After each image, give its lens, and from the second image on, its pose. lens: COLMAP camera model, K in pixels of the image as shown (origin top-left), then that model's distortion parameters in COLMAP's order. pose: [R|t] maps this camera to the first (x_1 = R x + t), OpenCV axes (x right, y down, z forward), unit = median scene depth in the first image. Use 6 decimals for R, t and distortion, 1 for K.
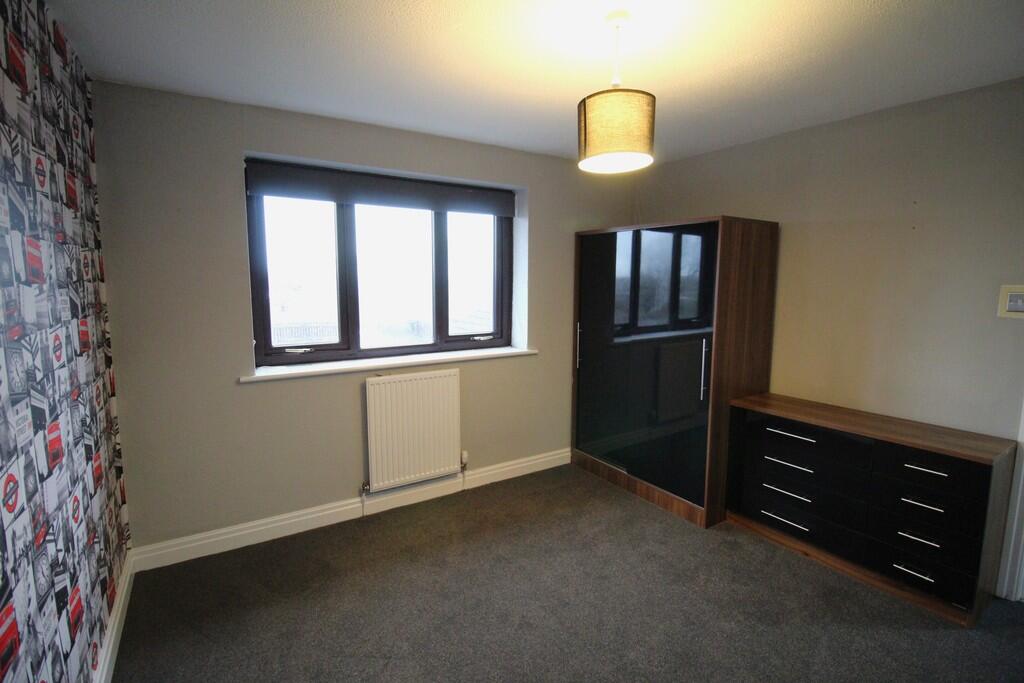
lens RADIAL K [[481.7, 0, 514.4], [0, 481.7, 337.5], [0, 0, 1]] dist [-0.002263, -0.001106]
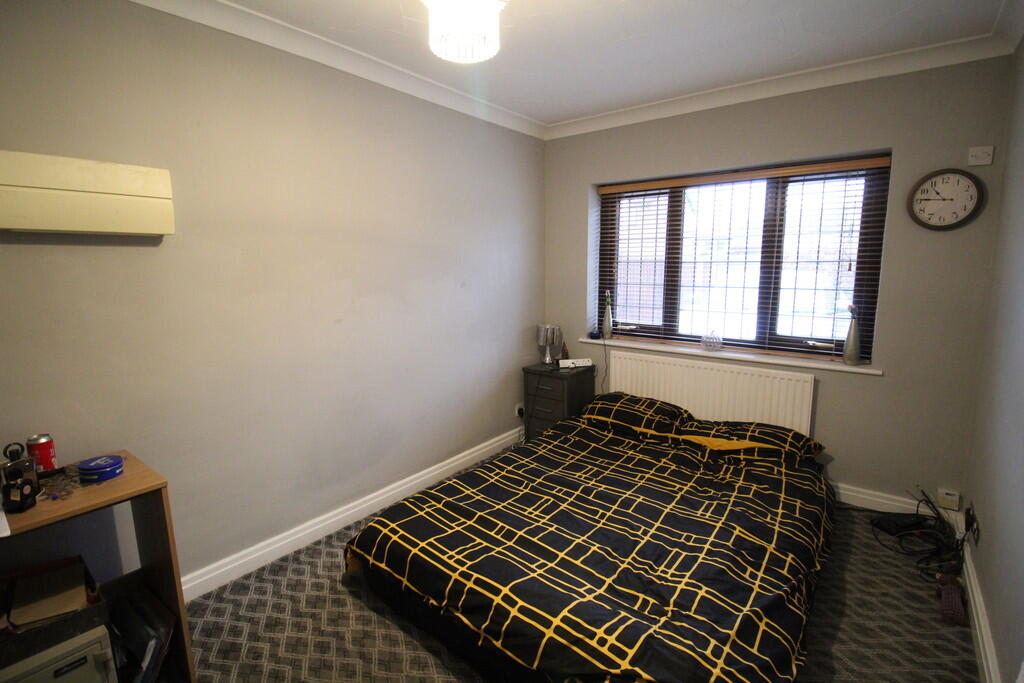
lens RADIAL K [[481.7, 0, 514.4], [0, 481.7, 337.5], [0, 0, 1]] dist [-0.002263, -0.001106]
pose [[0.320708, 0.138372, -0.937016, 0.523113], [-0.111294, 0.987924, 0.107798, -0.040815], [0.940617, 0.069712, 0.332235, 0.348057]]
